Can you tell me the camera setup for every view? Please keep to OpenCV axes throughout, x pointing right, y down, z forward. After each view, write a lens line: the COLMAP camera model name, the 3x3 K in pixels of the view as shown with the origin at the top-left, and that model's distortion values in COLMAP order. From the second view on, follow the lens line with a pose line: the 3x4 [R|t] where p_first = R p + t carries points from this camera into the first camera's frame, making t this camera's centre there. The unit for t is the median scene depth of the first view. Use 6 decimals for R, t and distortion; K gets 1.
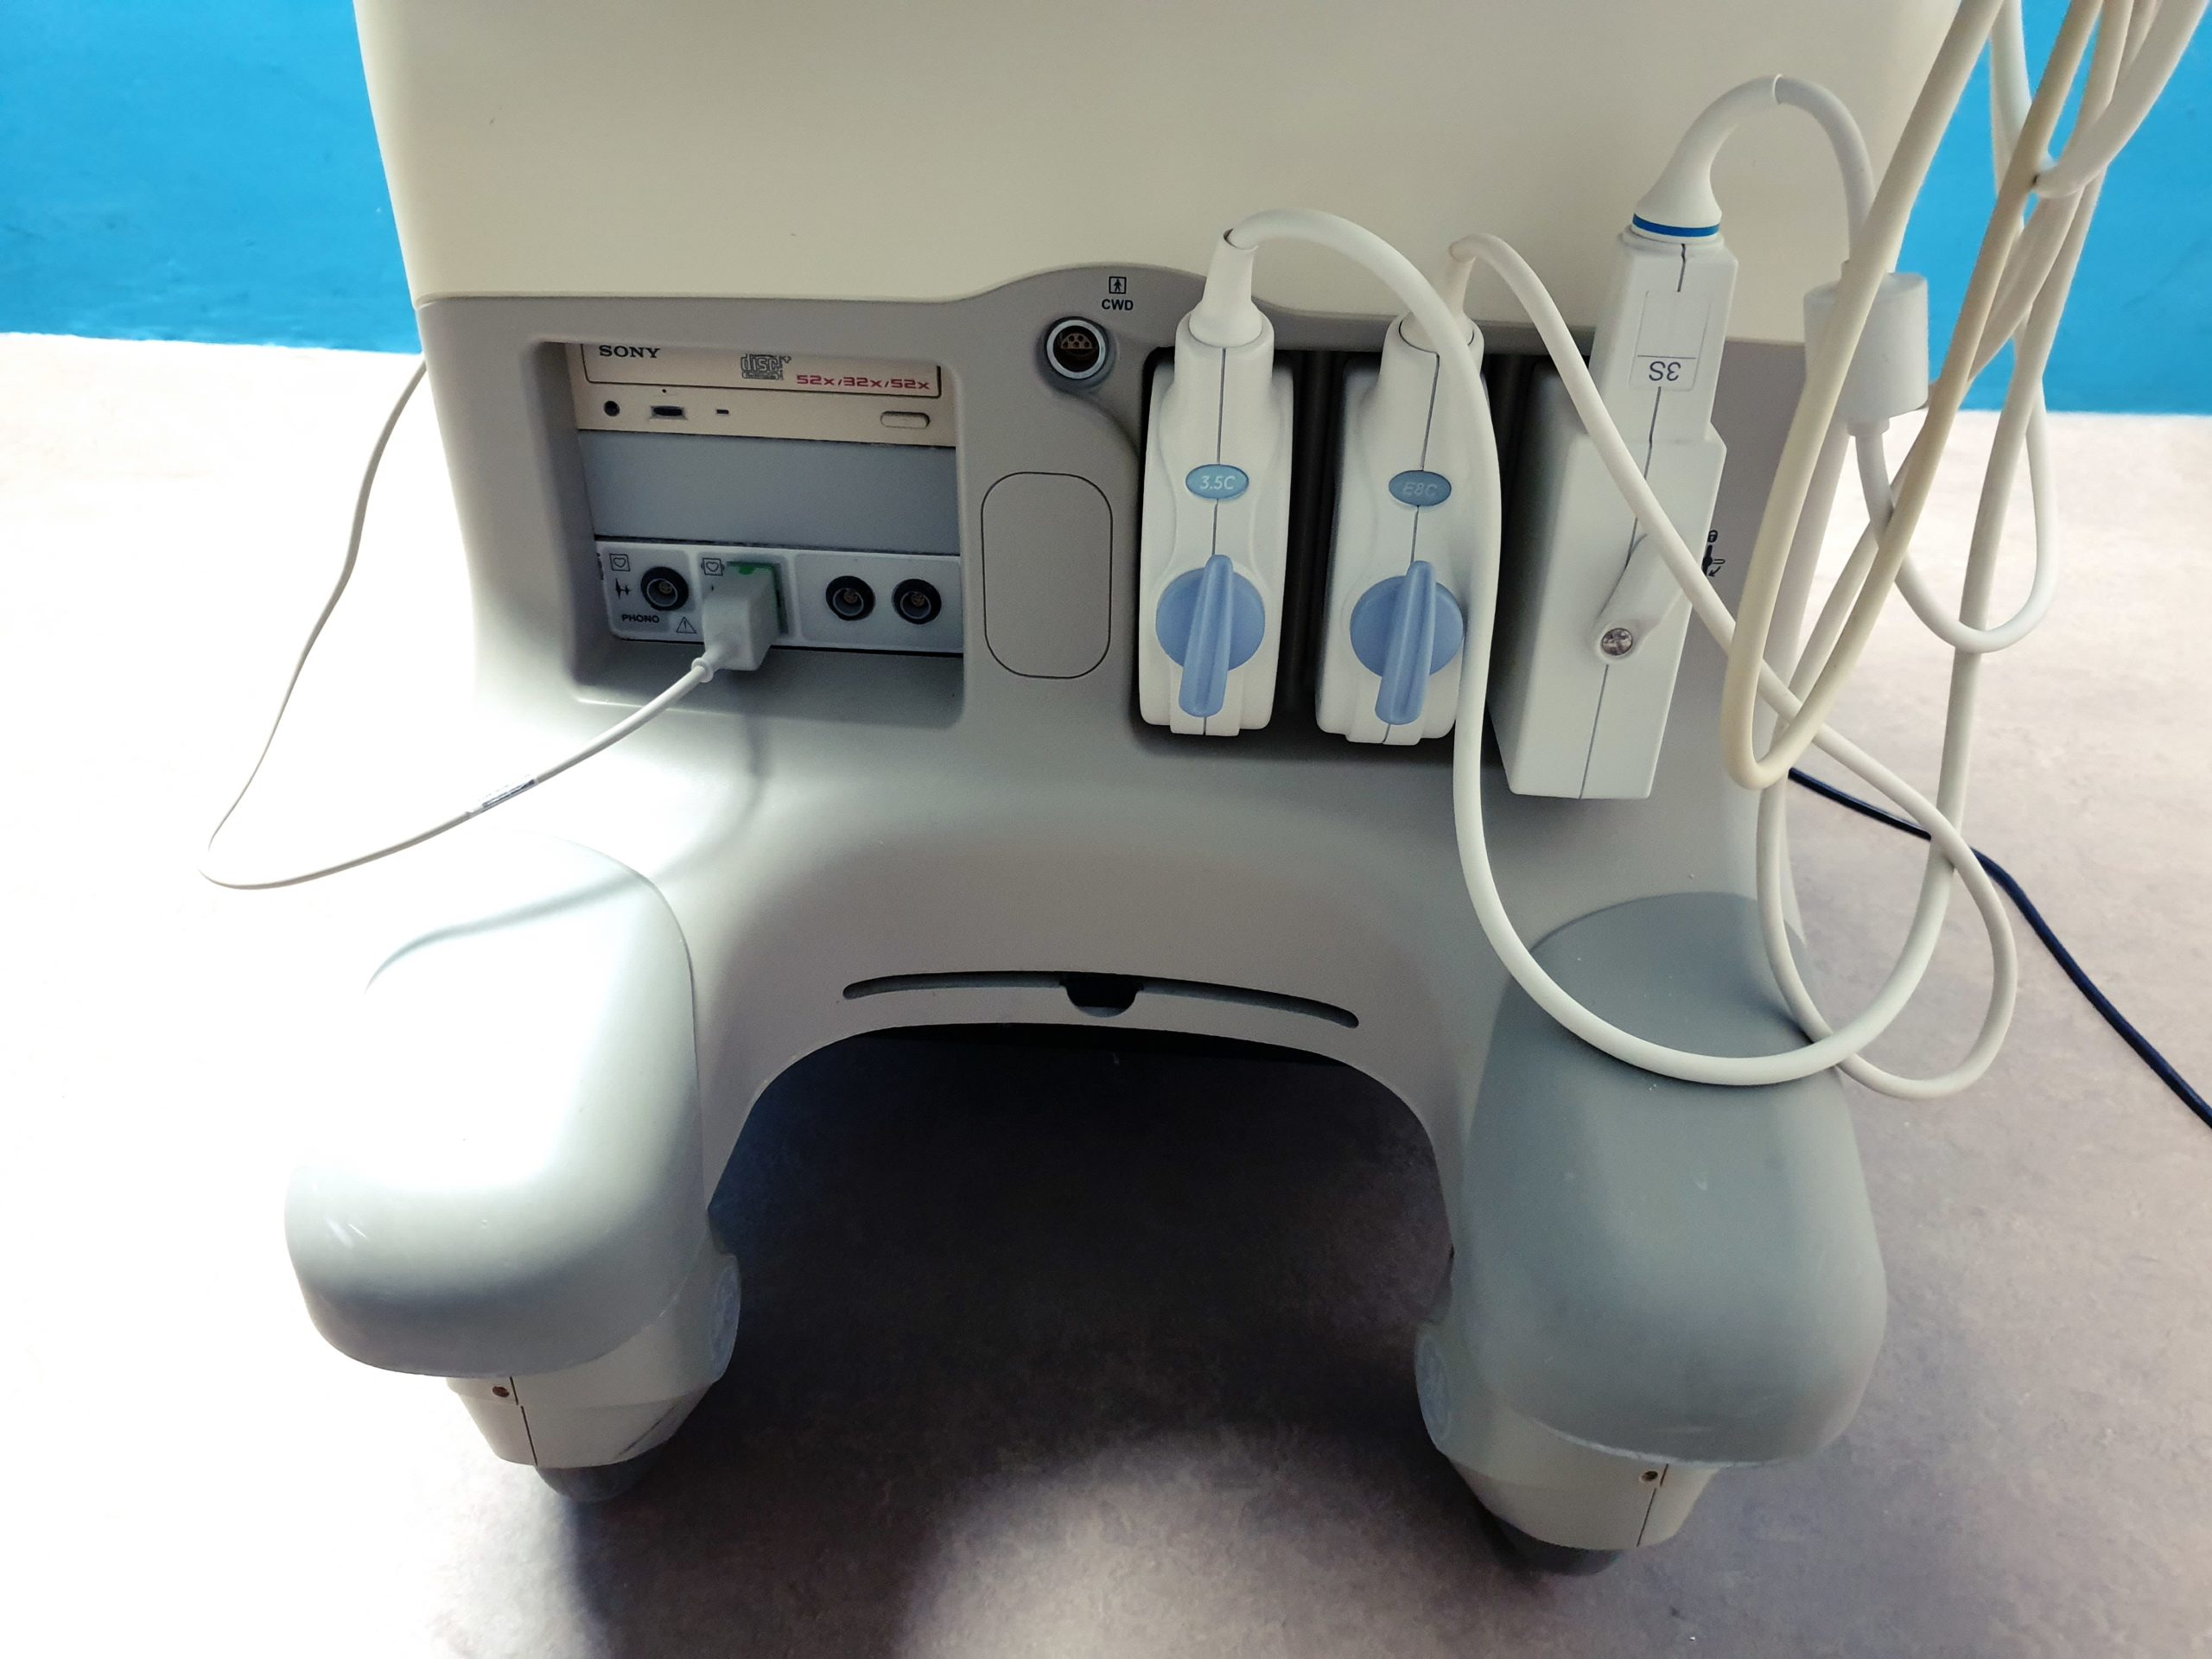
lens RADIAL K [[1706.5, 0, 1114.5], [0, 1706.5, 783.3], [0, 0, 1]] dist [0.085022, -0.115488]
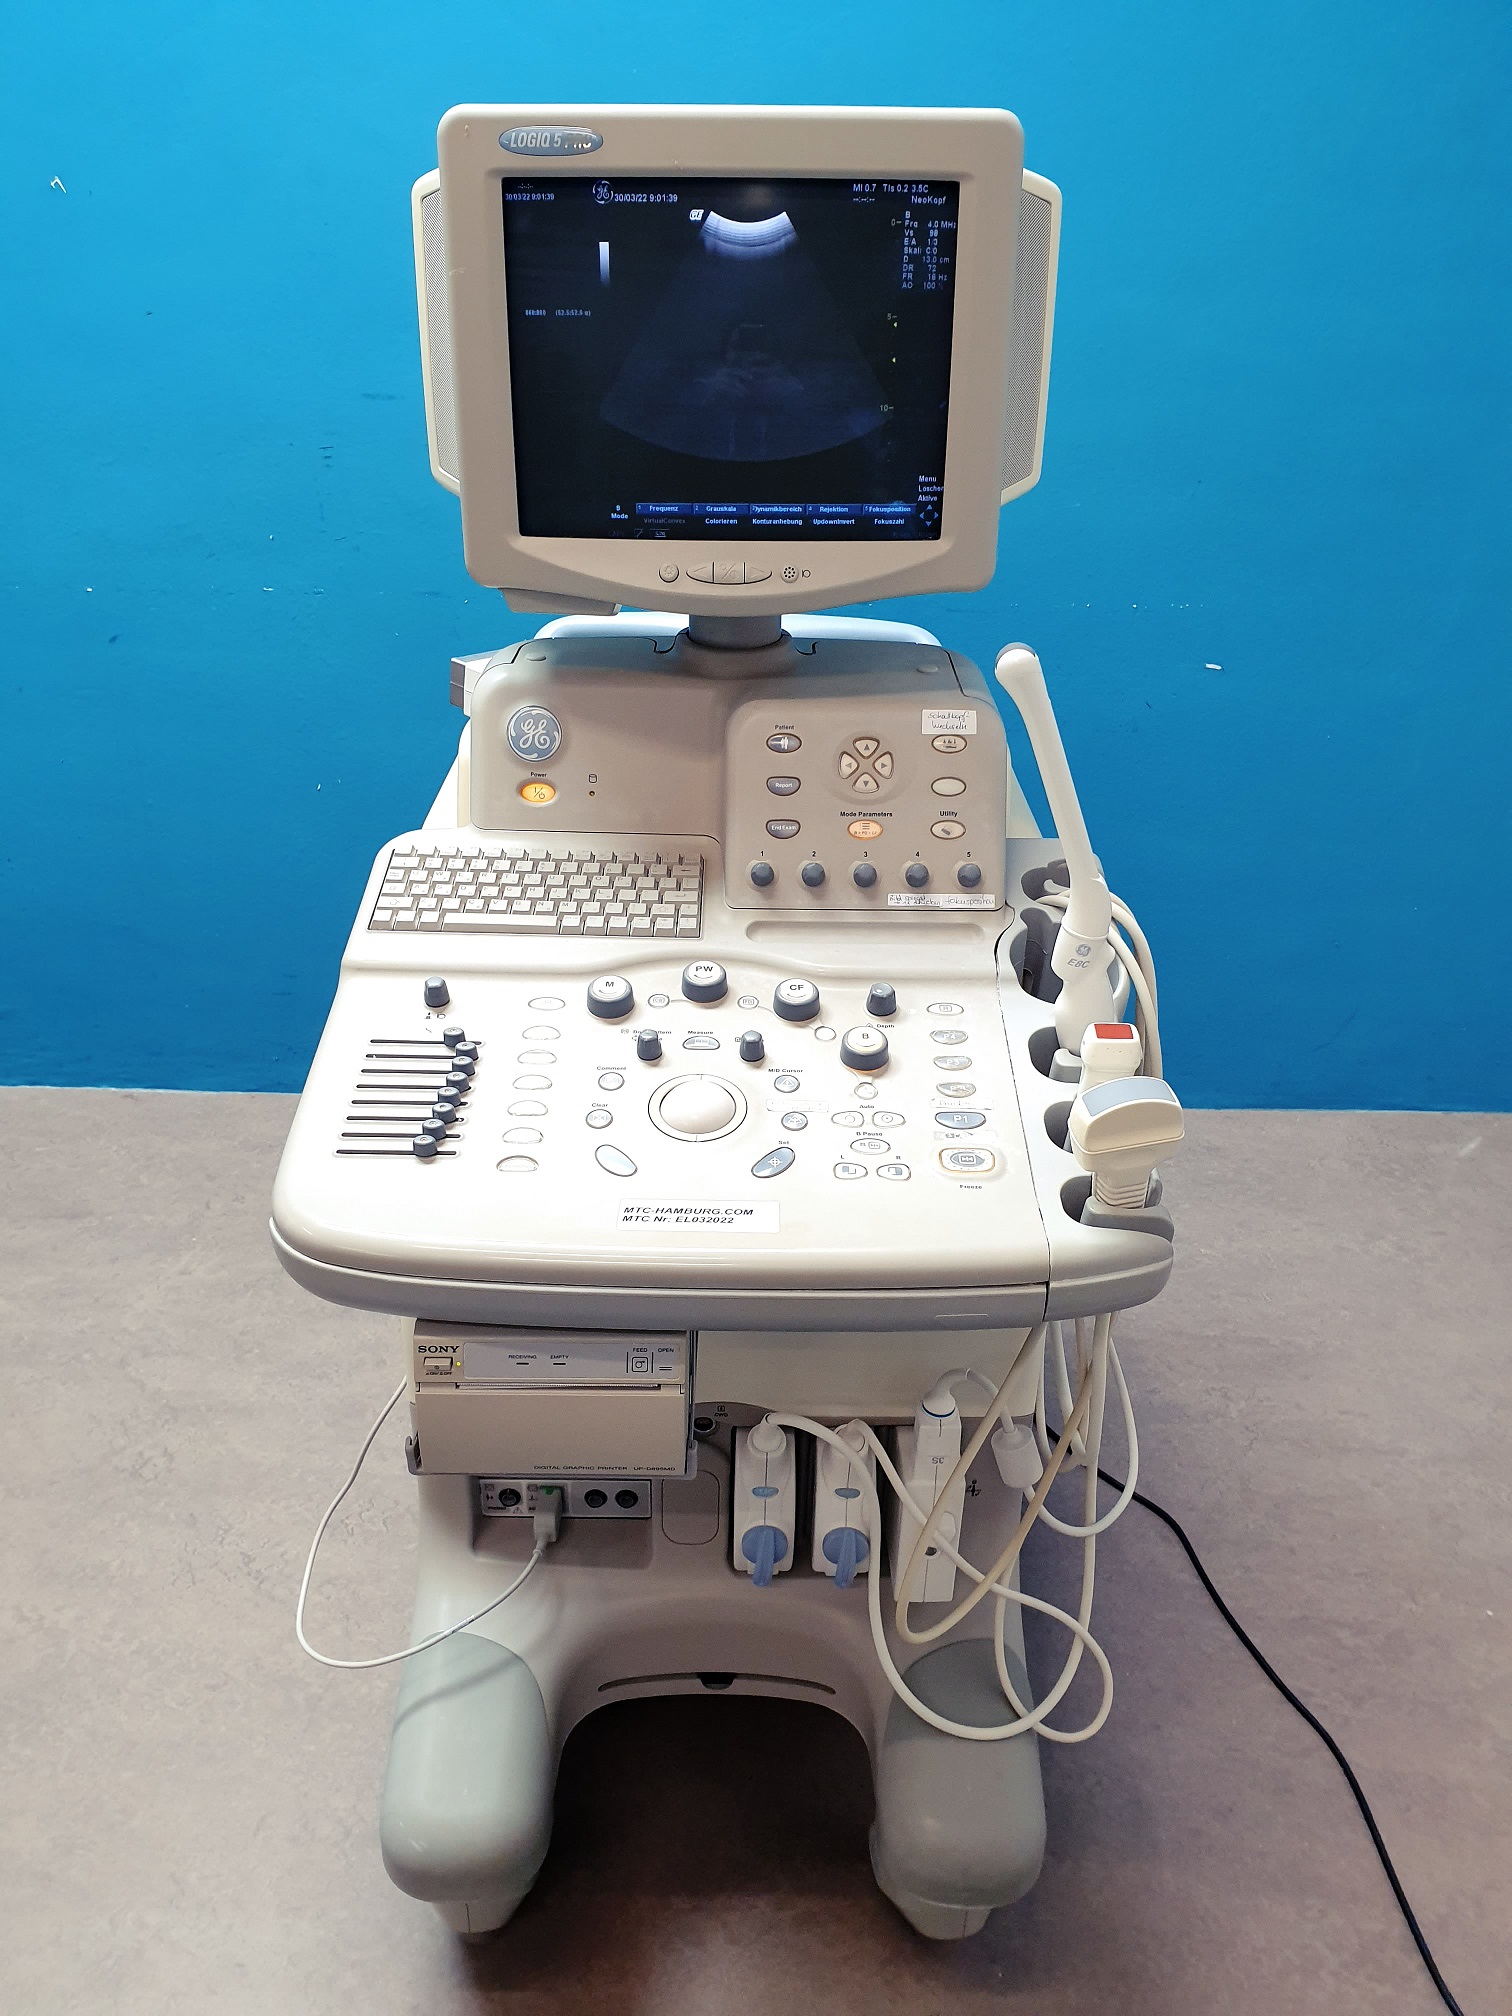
lens RADIAL K [[1512.0, 0, 760.4], [0, 1512.0, 1008.9], [0, 0, 1]] dist [-0.001316, 0.003501]
pose [[0.997155, -0.029293, 0.069448, -0.064354], [0.036383, 0.994002, -0.103136, -0.549141], [-0.066011, 0.105369, 0.992240, -1.039152]]
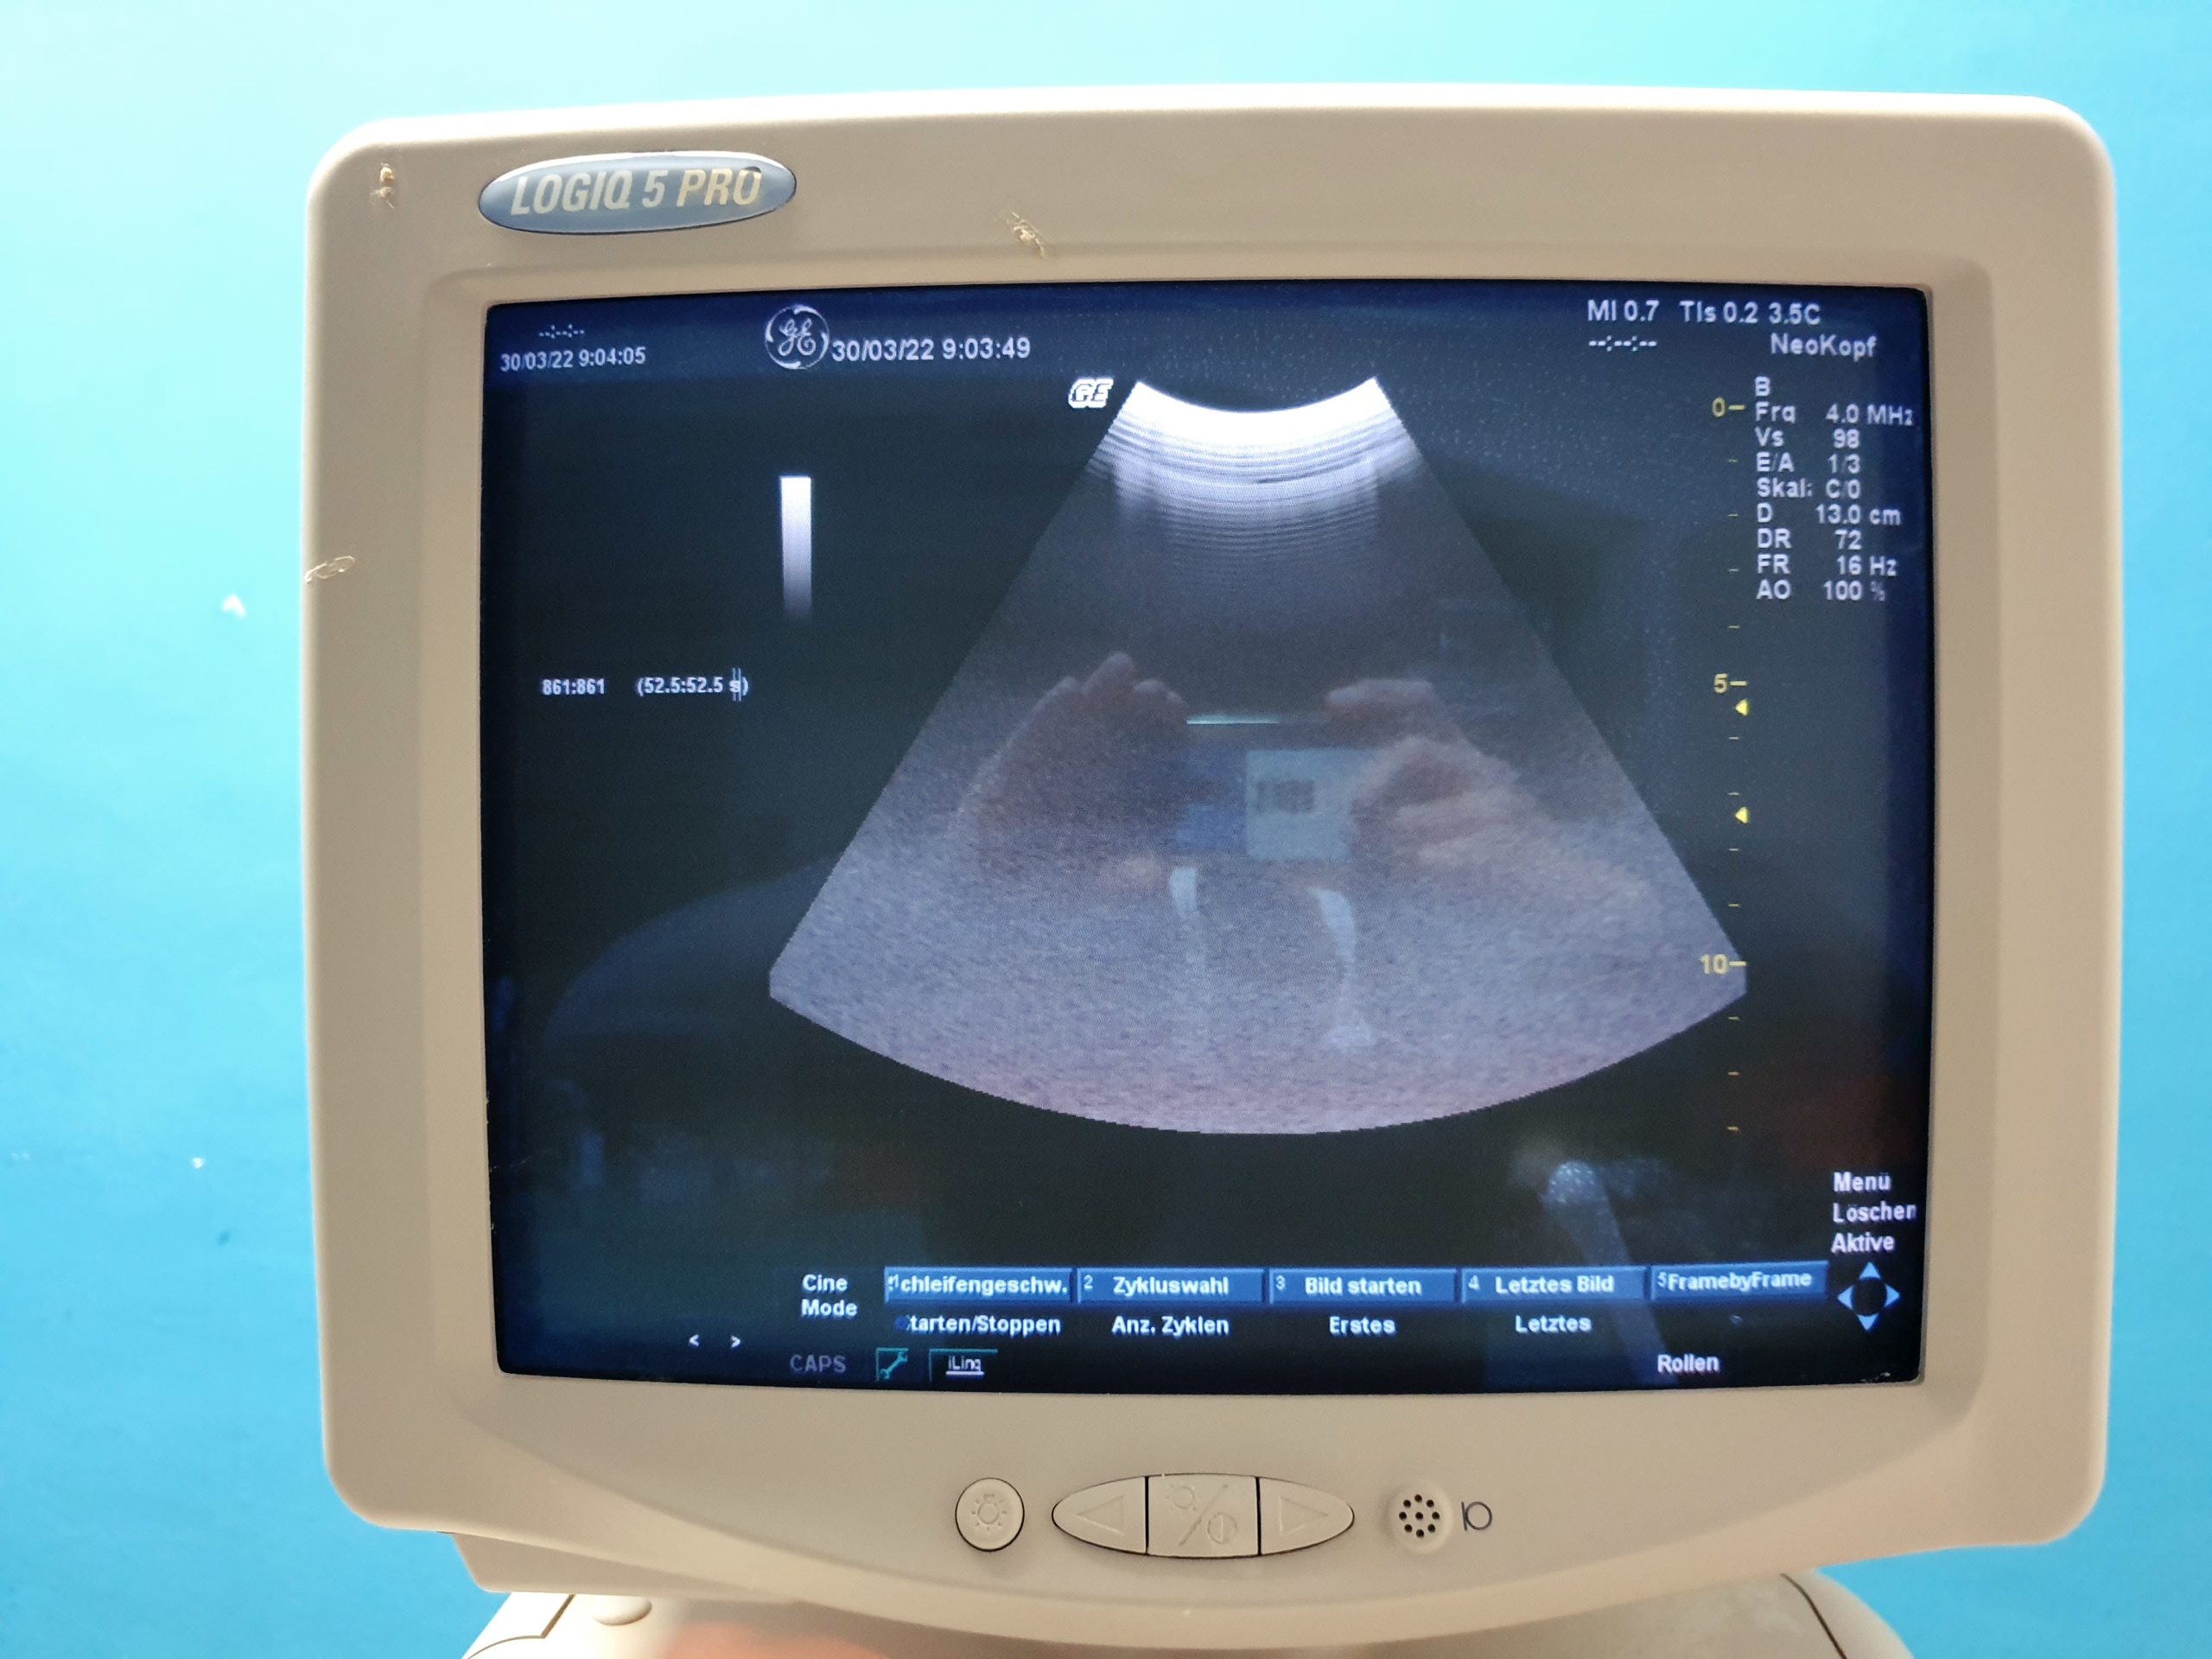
lens RADIAL K [[1662.6, 0, 1102.9], [0, 1662.6, 798.2], [0, 0, 1]] dist [-0.027539, 0.039457]
pose [[0.999965, -0.004718, 0.006896, -0.003483], [0.007493, 0.871521, -0.490301, -1.092366], [-0.003697, 0.490336, 0.871526, -0.076590]]
